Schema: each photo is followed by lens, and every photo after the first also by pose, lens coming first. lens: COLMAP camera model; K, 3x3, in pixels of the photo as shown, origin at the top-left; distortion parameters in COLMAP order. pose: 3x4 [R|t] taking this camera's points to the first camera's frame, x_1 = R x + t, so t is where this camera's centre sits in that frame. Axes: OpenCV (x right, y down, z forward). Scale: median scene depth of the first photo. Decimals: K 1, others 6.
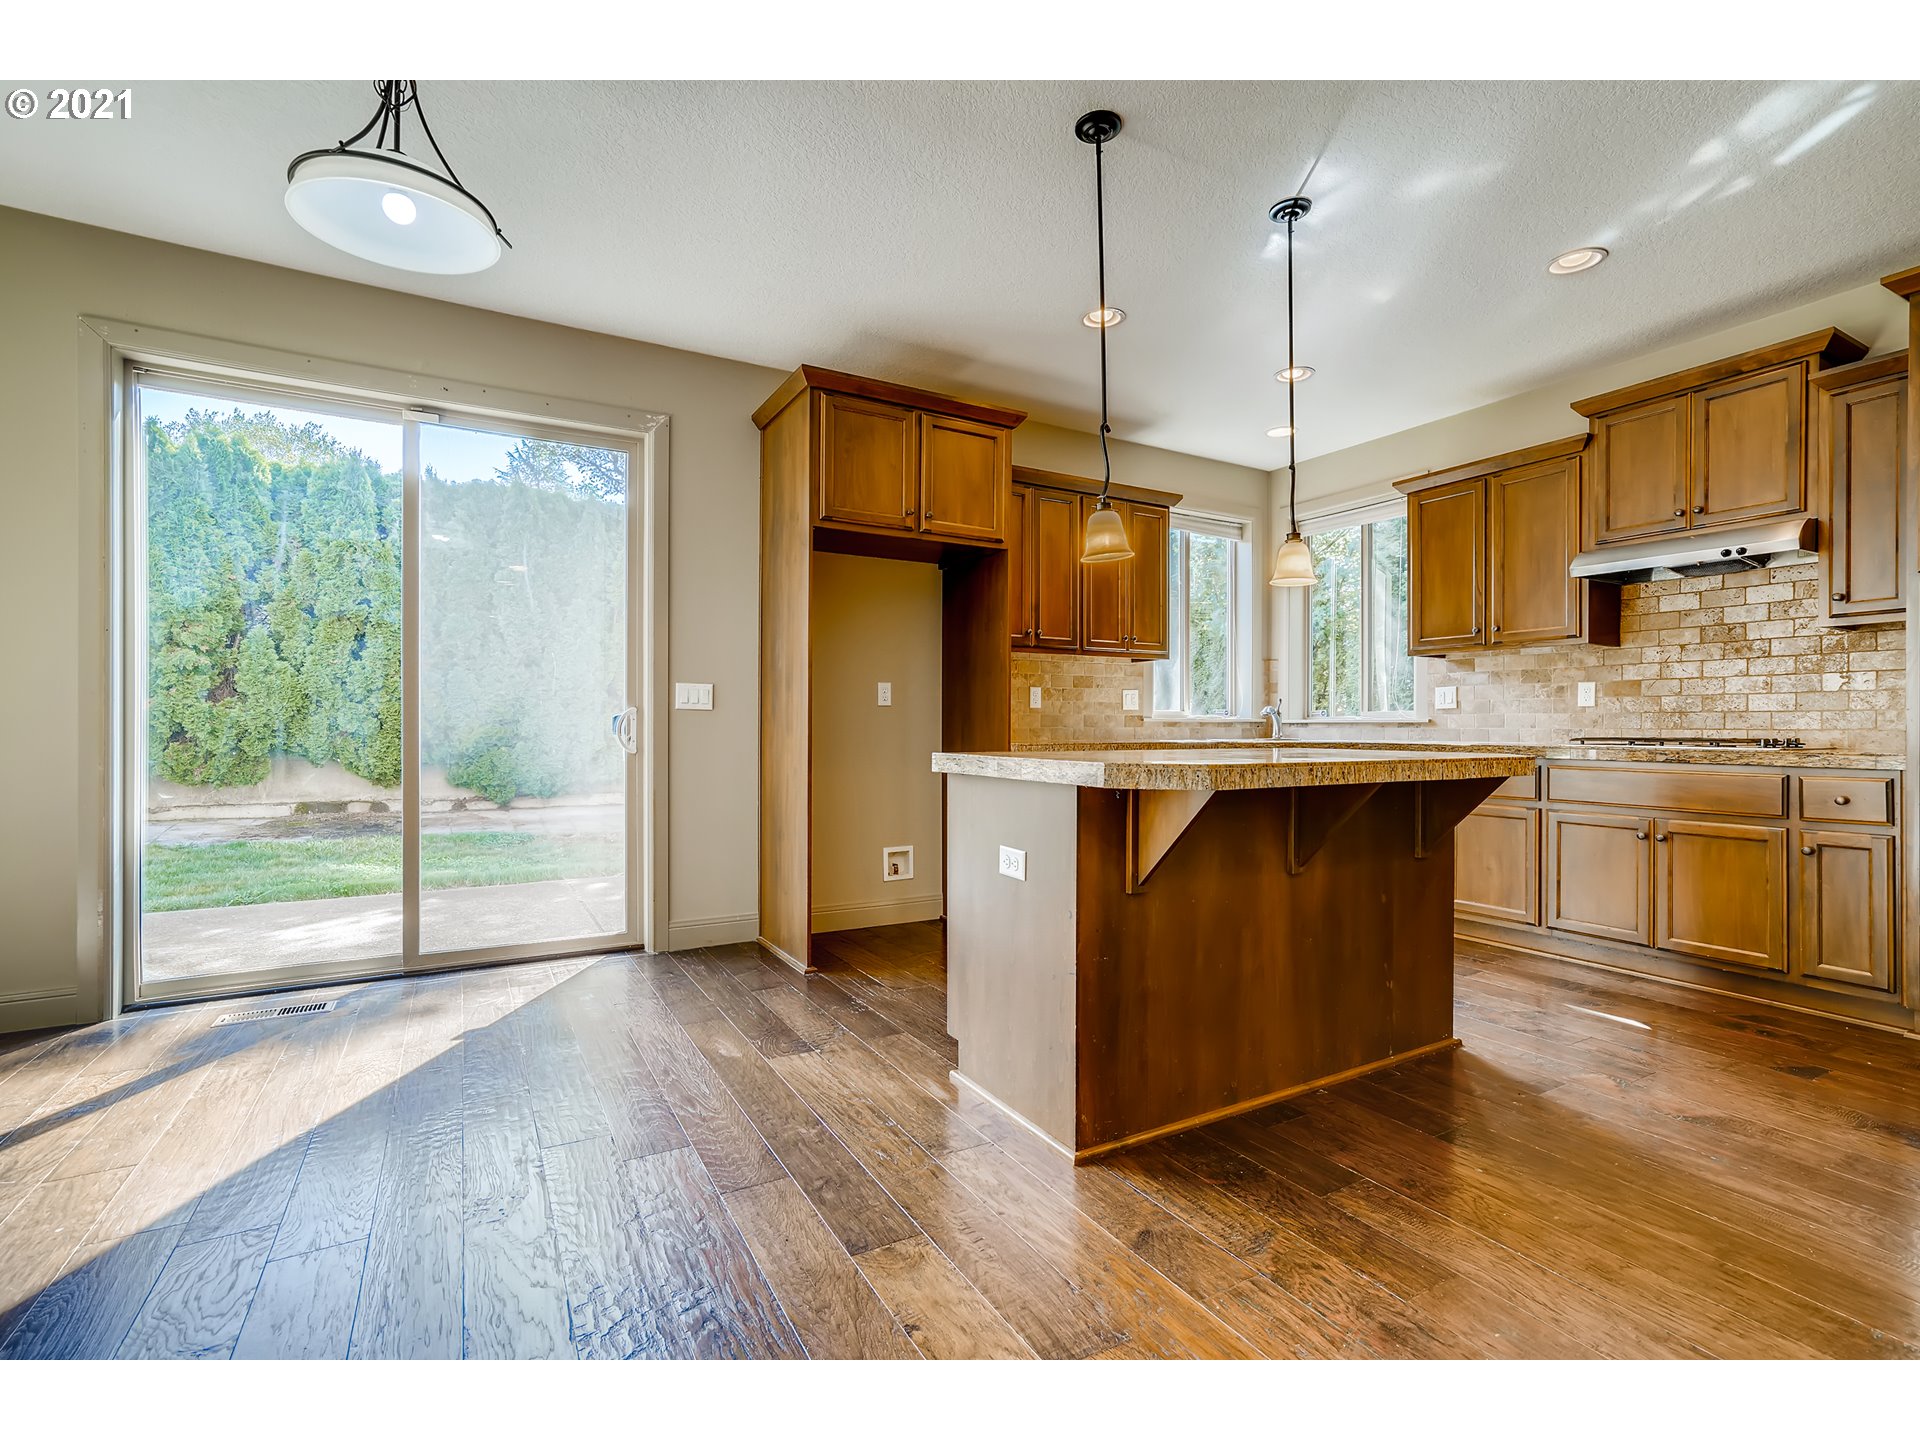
lens RADIAL K [[885.9, 0, 956.0], [0, 885.9, 724.2], [0, 0, 1]] dist [-0.018445, 0.013199]
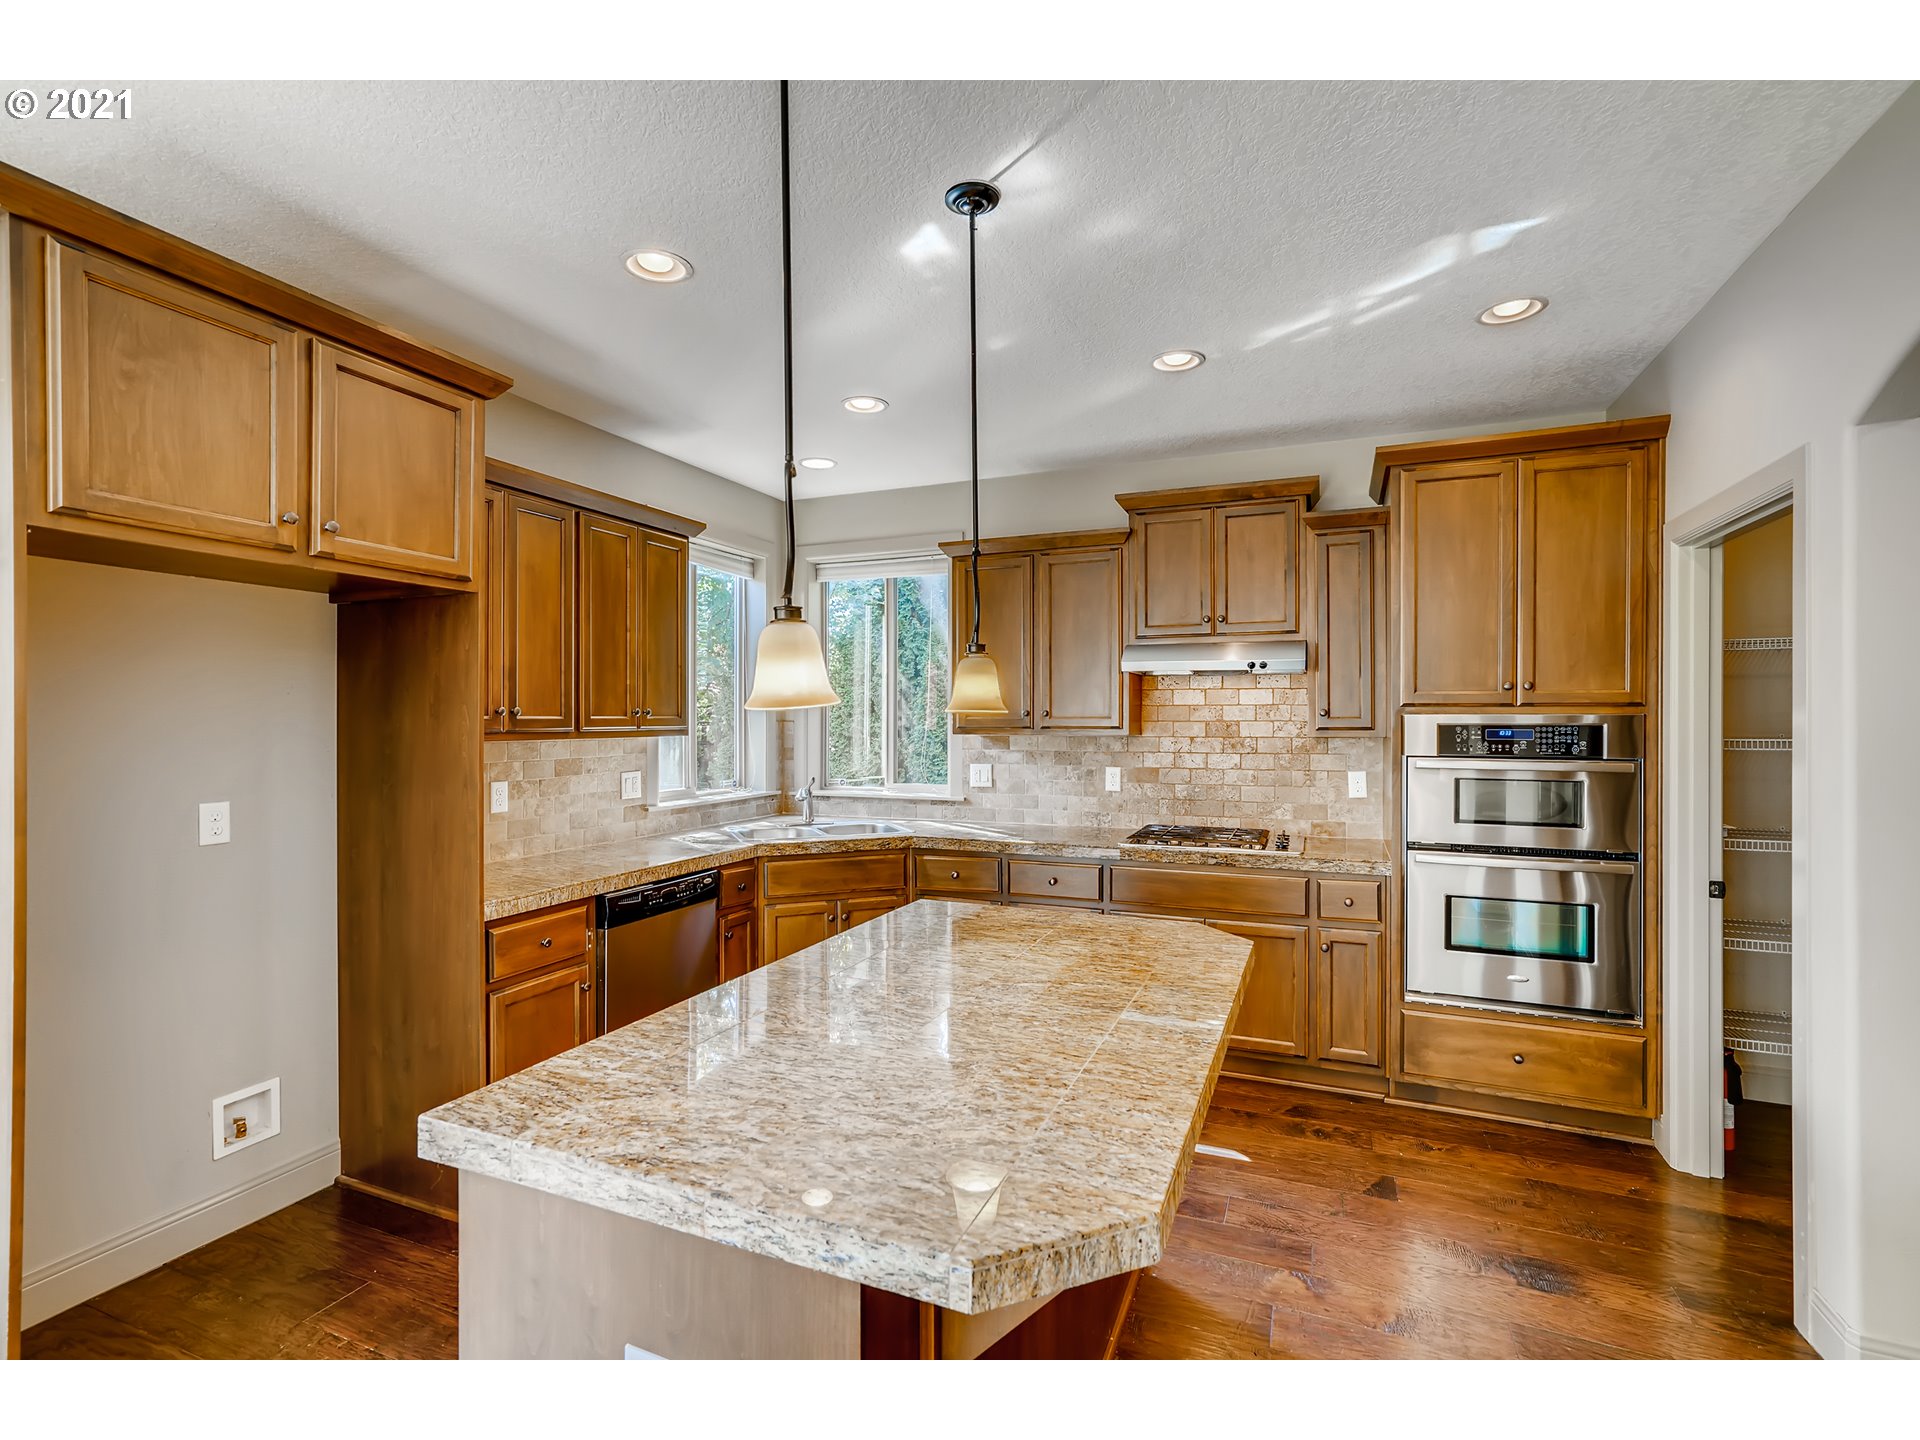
lens RADIAL K [[885.9, 0, 960.8], [0, 885.9, 720.1], [0, 0, 1]] dist [-0.018445, 0.013199]
pose [[0.789865, -0.004976, 0.613261, -0.056352], [0.001075, 0.999977, 0.006729, -0.117233], [-0.613280, -0.004655, 0.789852, 0.317700]]
